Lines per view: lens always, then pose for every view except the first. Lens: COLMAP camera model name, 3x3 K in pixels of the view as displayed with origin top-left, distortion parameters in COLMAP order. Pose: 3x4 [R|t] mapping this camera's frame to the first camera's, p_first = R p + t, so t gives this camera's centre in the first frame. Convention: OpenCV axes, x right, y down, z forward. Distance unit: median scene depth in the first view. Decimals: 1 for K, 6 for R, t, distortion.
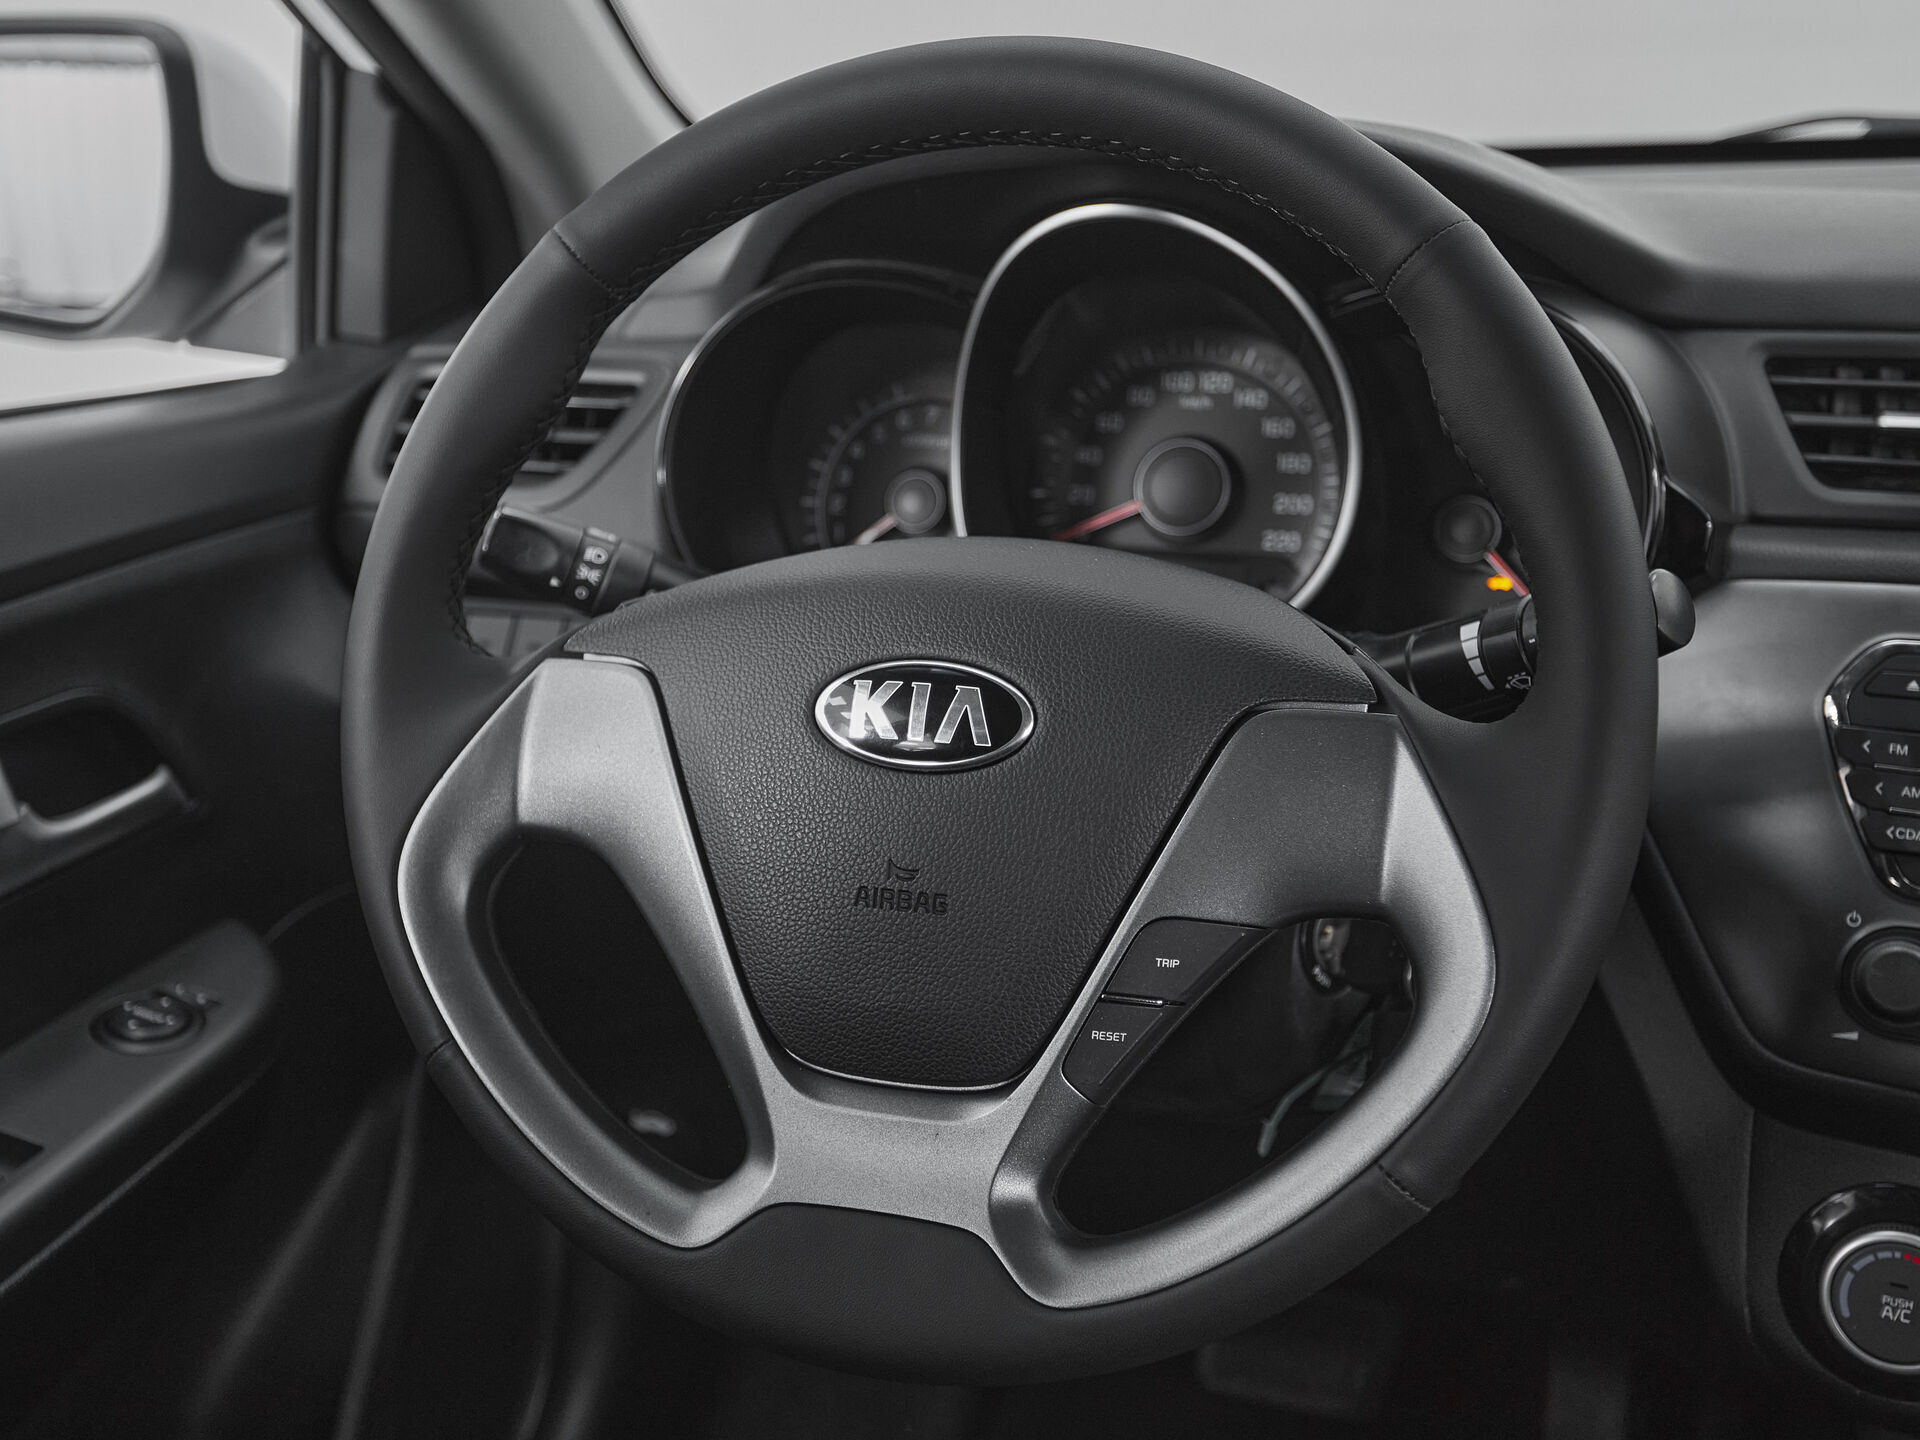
lens RADIAL K [[2240.5, 0, 883.0], [0, 2240.5, 678.9], [0, 0, 1]] dist [0.016506, 0.000000]
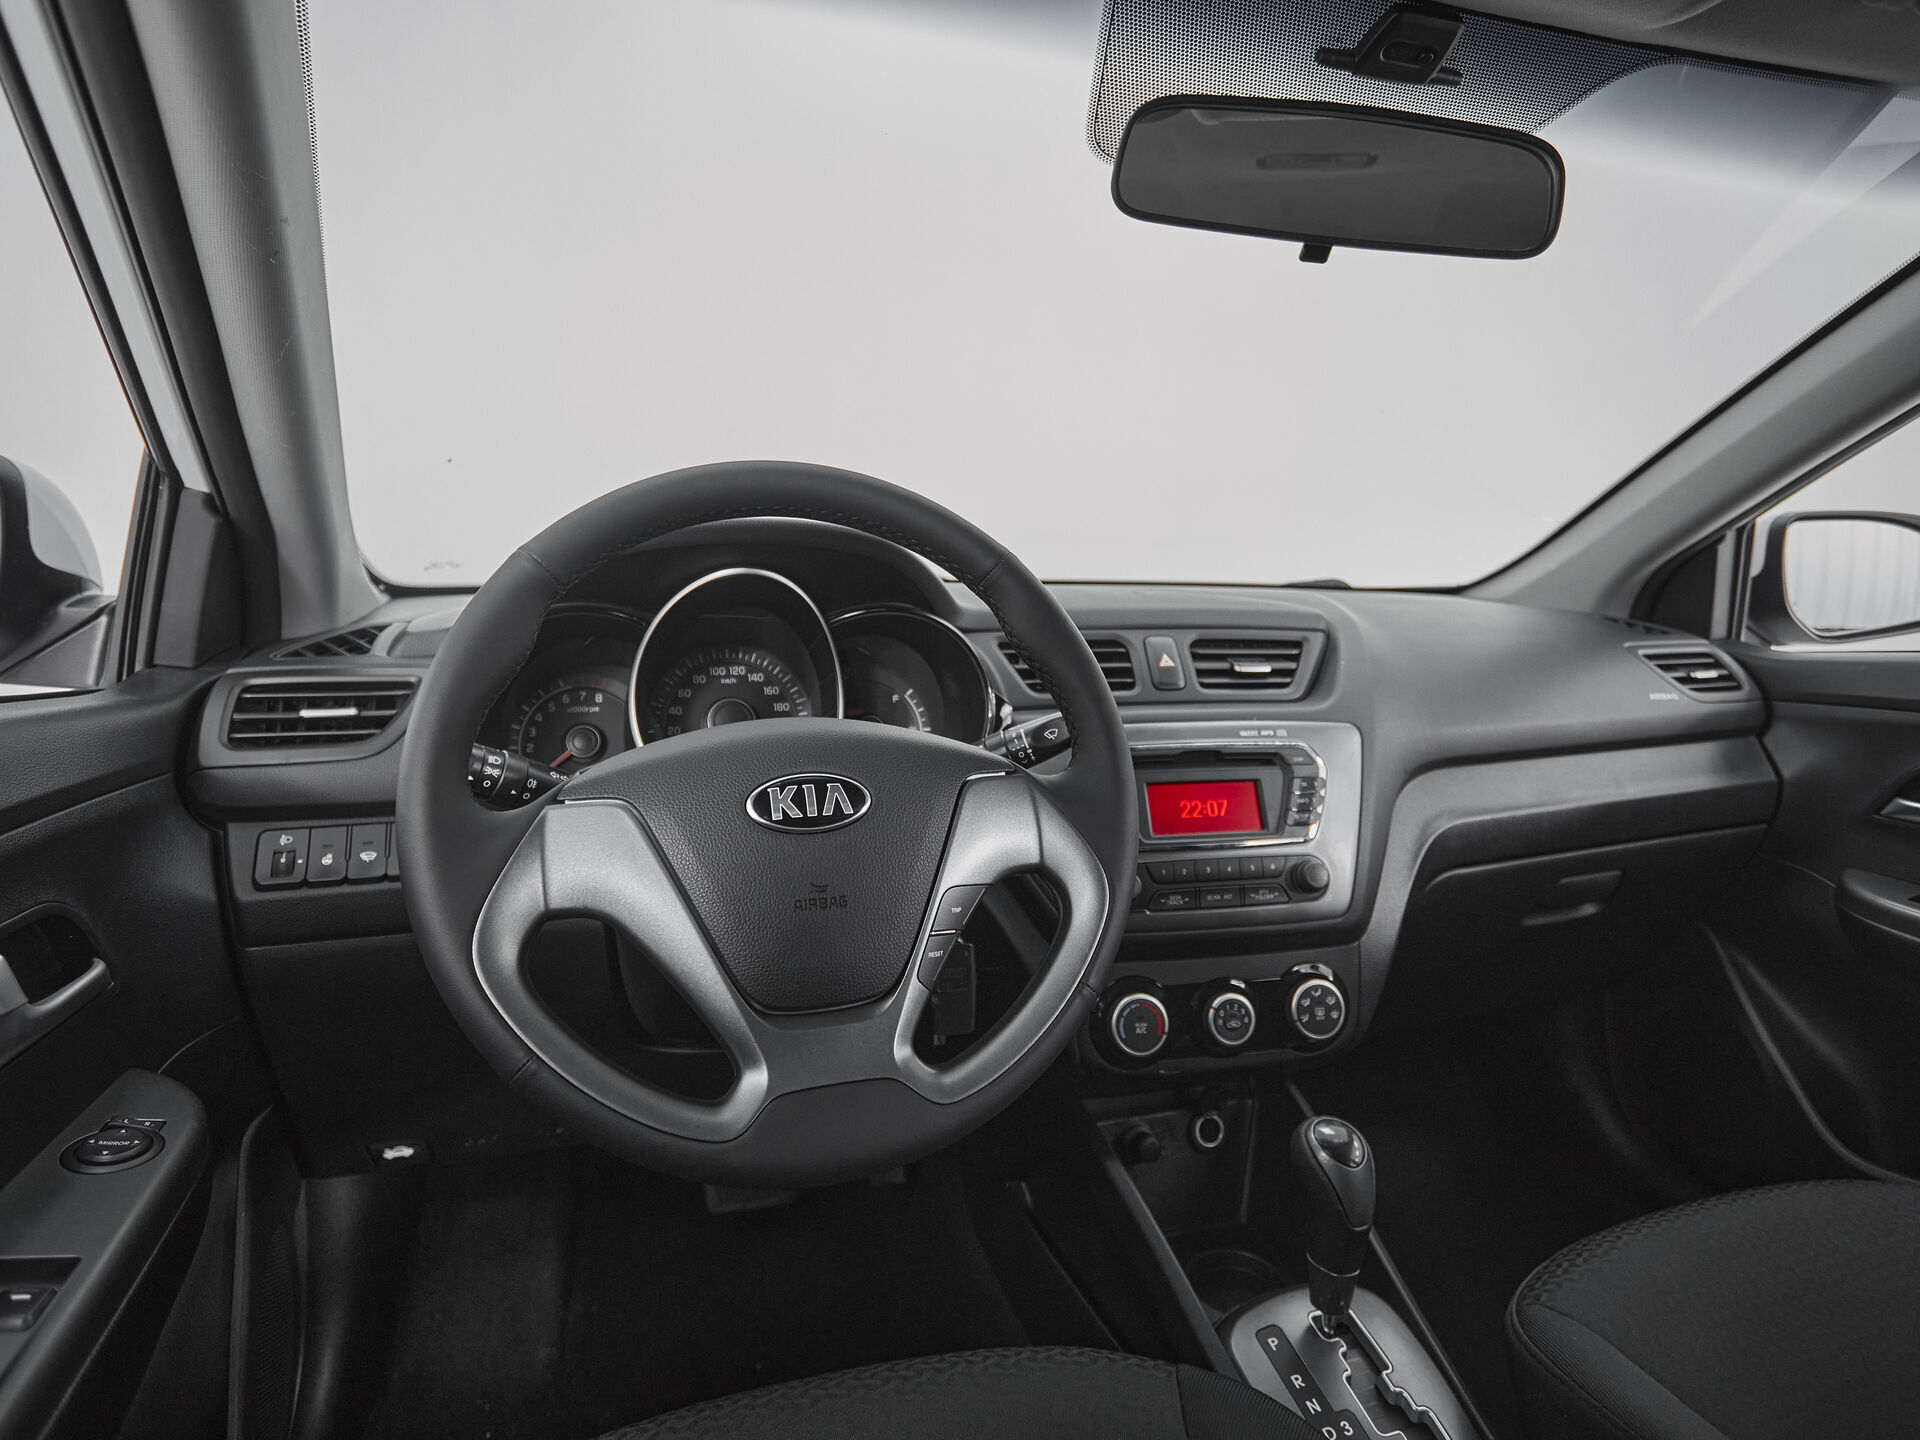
lens RADIAL K [[1022.1, 0, 940.3], [0, 1022.1, 712.2], [0, 0, 1]] dist [-0.002516, -0.004517]
pose [[0.790893, -0.047337, 0.610121, -0.336797], [0.146867, 0.982548, -0.114150, 0.045368], [-0.594069, 0.179887, 0.784042, 0.221503]]
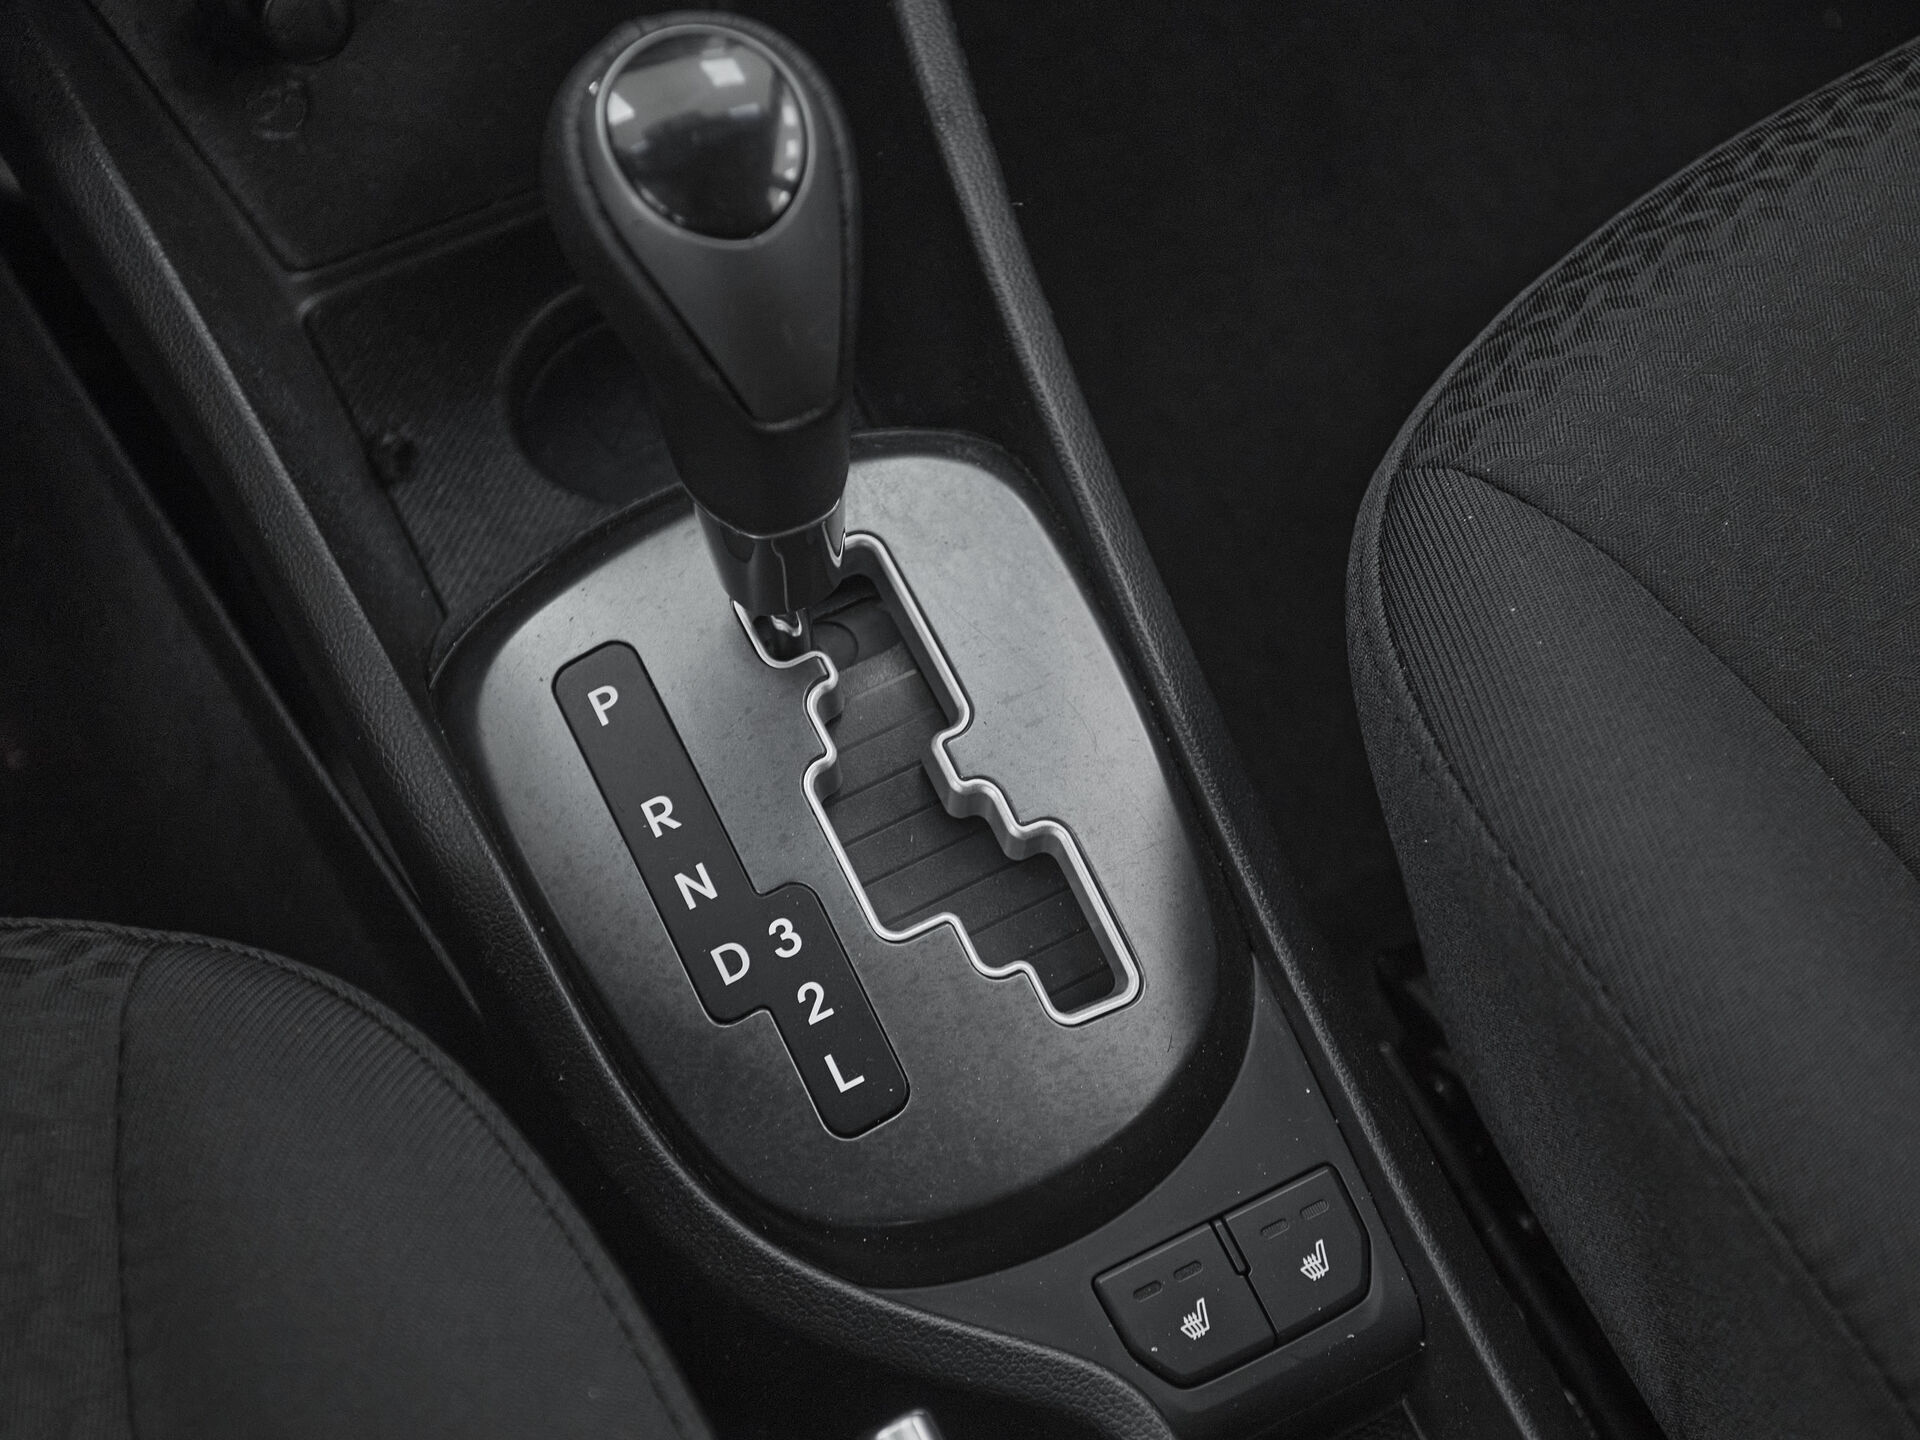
lens RADIAL K [[2686.1, 0, 972.5], [0, 2686.1, 722.8], [0, 0, 1]] dist [0.036856, 0.000000]
pose [[0.679581, -0.614087, 0.401332, 0.199775], [0.246862, 0.706595, 0.663162, 0.077263], [-0.690818, -0.351598, 0.631782, 0.321781]]
